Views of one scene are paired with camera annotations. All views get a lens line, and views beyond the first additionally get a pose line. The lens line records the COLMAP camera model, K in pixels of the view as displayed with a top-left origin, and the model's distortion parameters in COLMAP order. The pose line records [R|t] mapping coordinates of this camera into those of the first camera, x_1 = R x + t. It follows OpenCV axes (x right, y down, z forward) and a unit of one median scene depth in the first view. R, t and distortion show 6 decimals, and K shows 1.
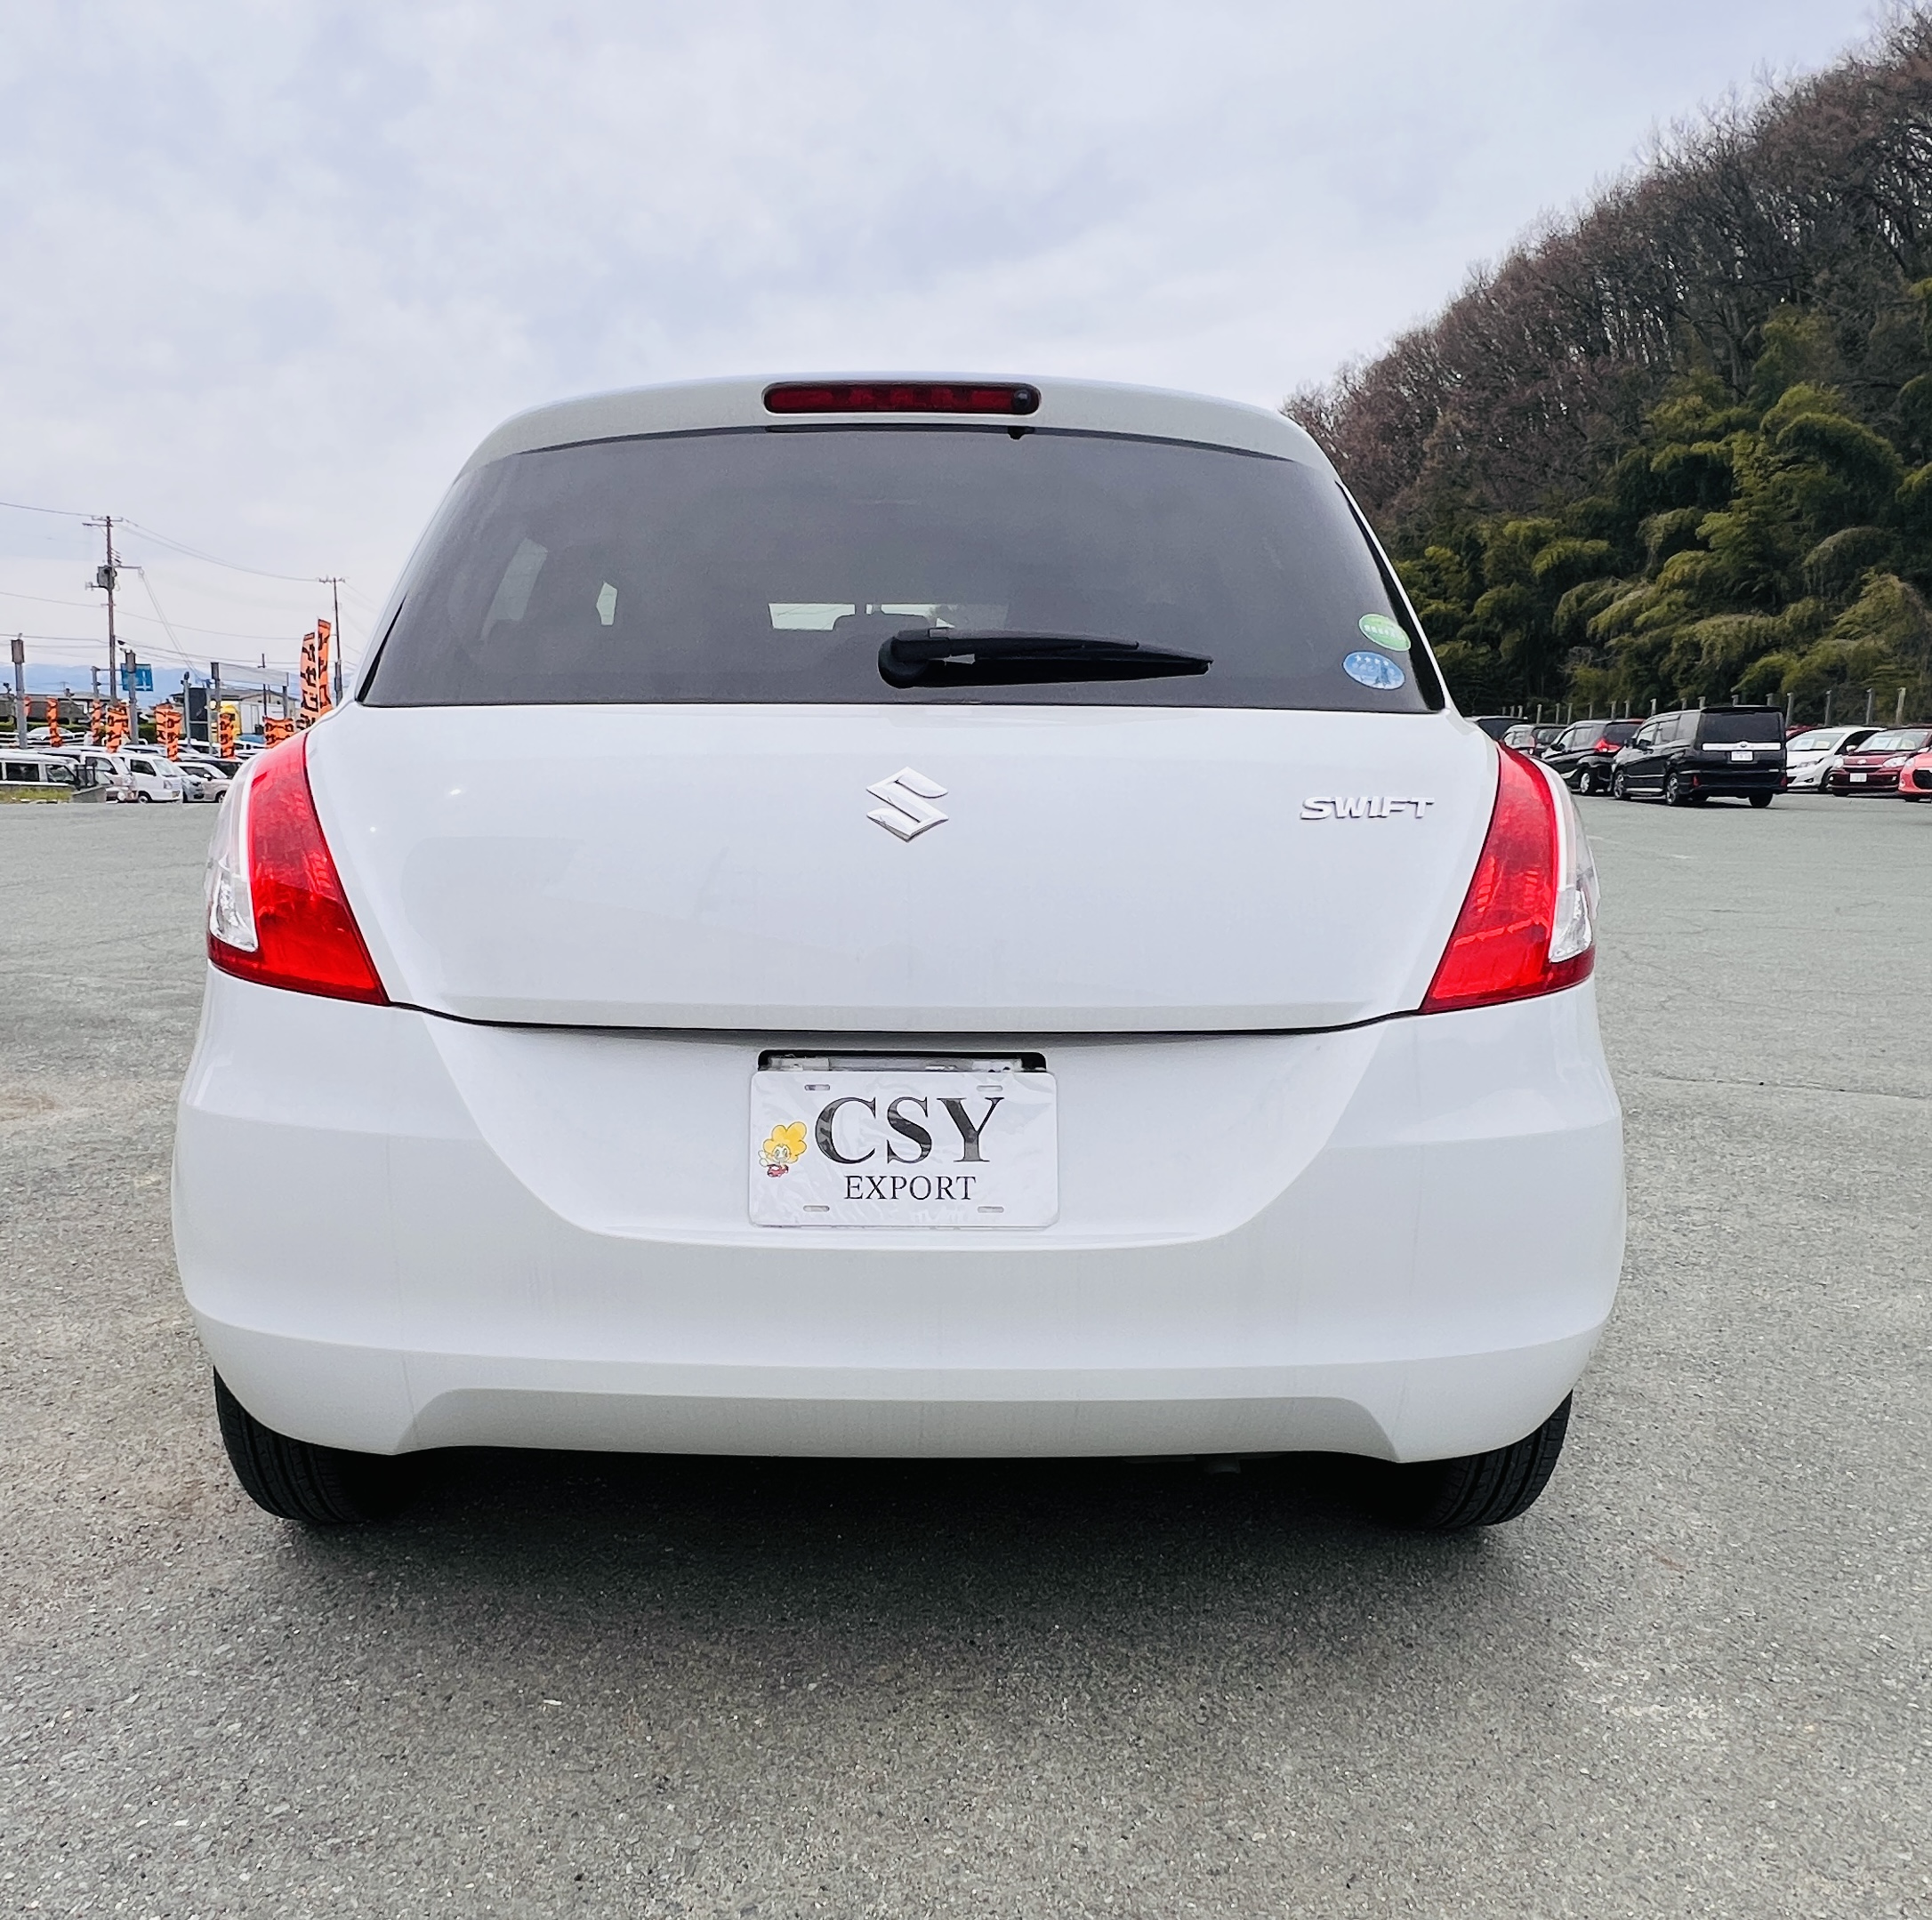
lens RADIAL K [[1469.2, 0, 845.1], [0, 1469.2, 1008.5], [0, 0, 1]] dist [-0.001252, -0.002239]
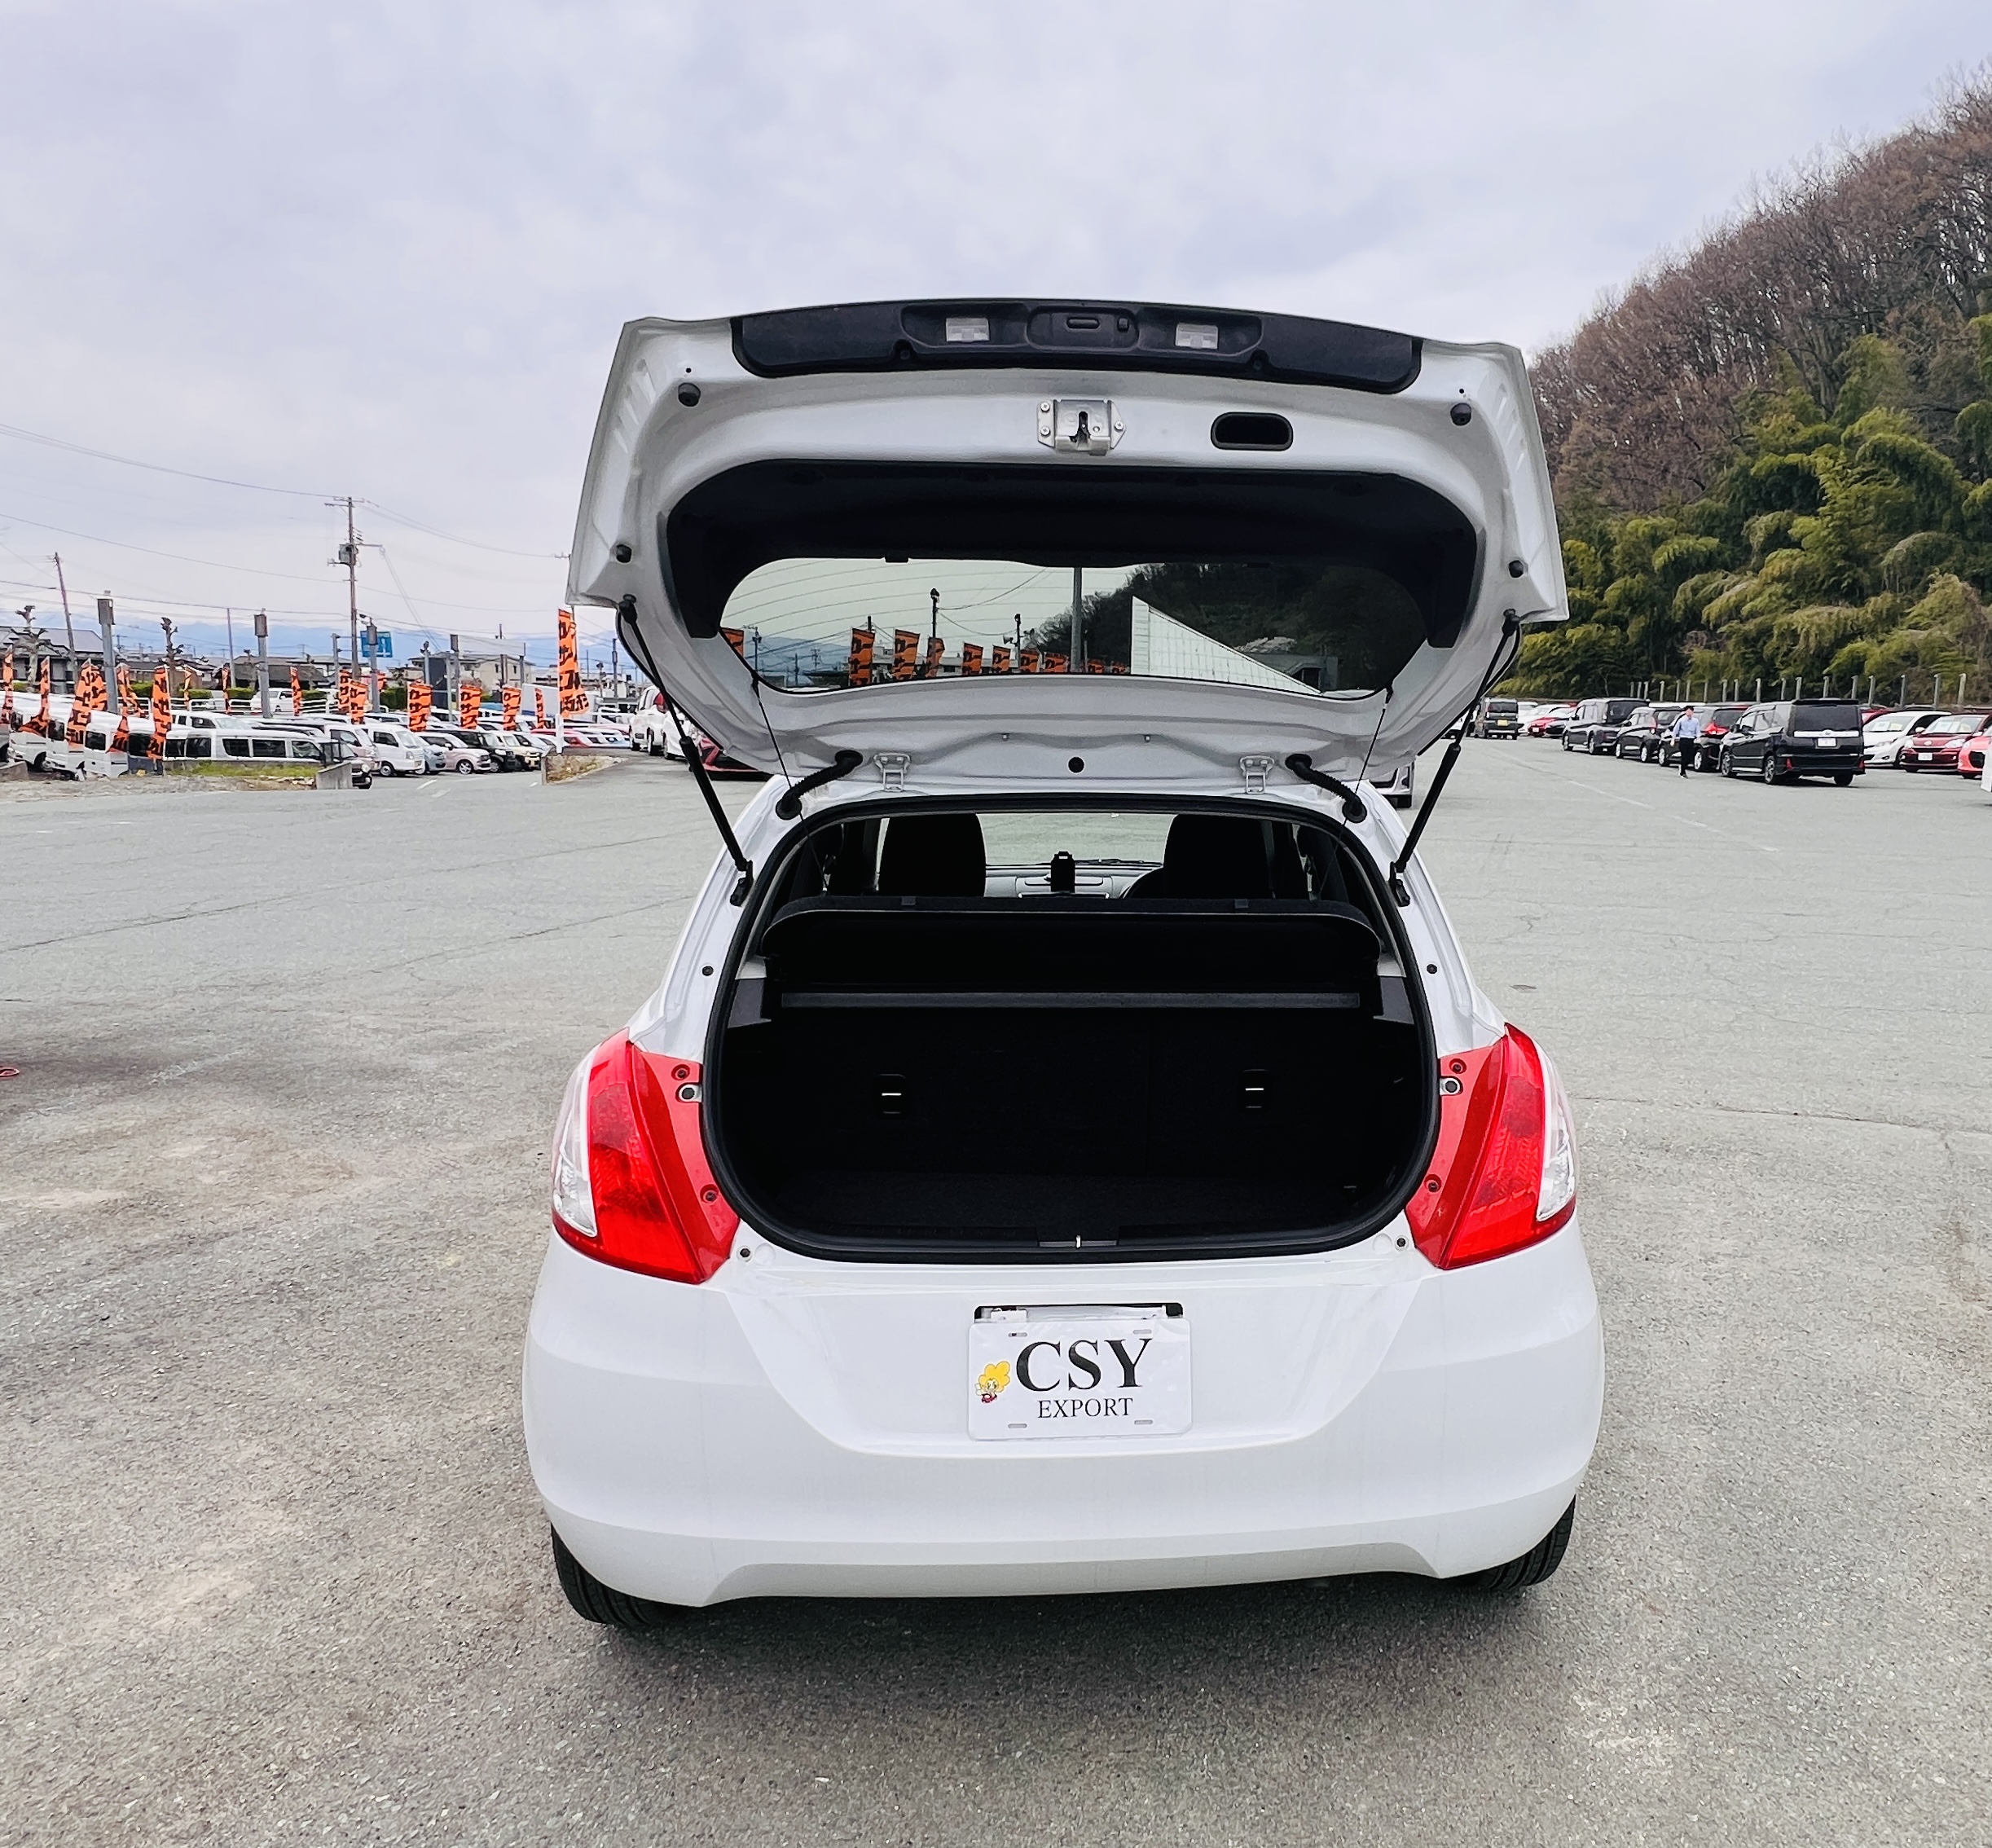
lens RADIAL K [[1346.0, 0, 1156.4], [0, 1346.0, 925.7], [0, 0, 1]] dist [-0.004394, 0.001732]
pose [[0.997003, -0.008995, 0.076838, 0.014680], [0.010241, 0.999822, -0.015826, -0.258276], [-0.076682, 0.016566, 0.996918, -0.230725]]
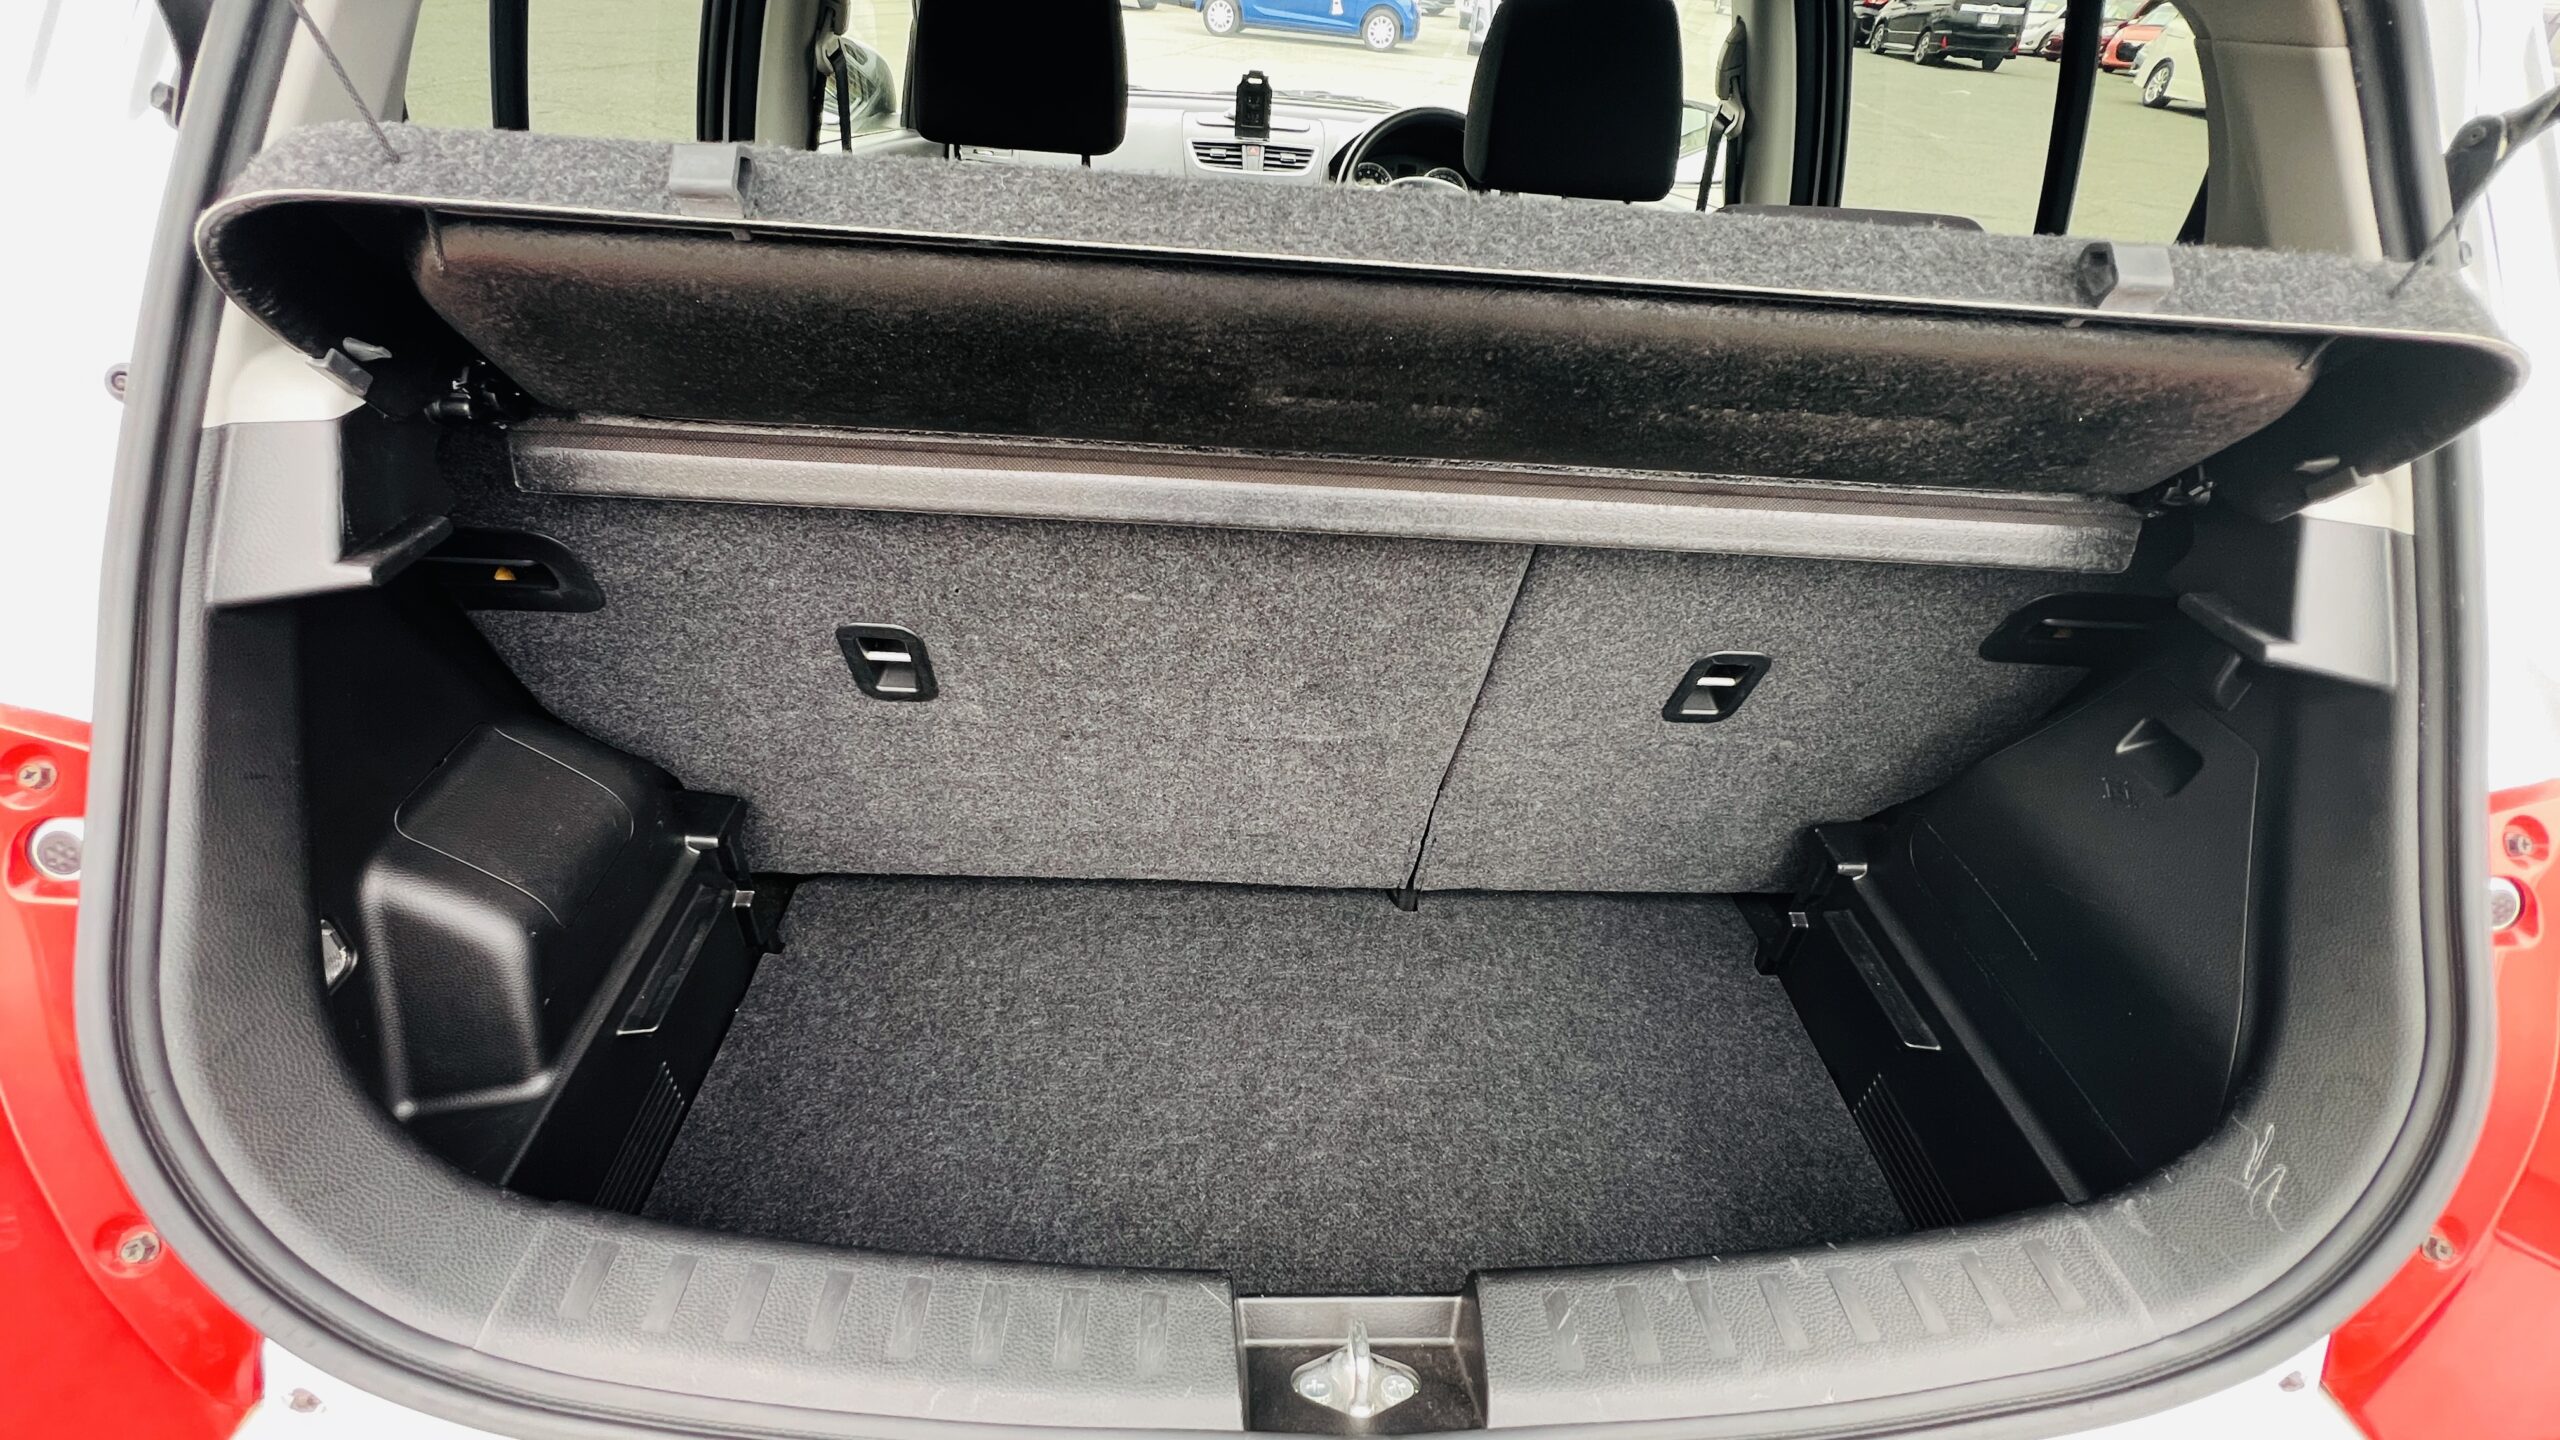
lens RADIAL K [[1046.9, 0, 1274.9], [0, 1046.9, 715.5], [0, 0, 1]] dist [-0.001656, -0.000109]
pose [[0.997287, 0.021708, 0.070331, -0.013637], [-0.050835, 0.894160, 0.444852, -0.298867], [-0.053231, -0.447220, 0.892838, 0.709826]]
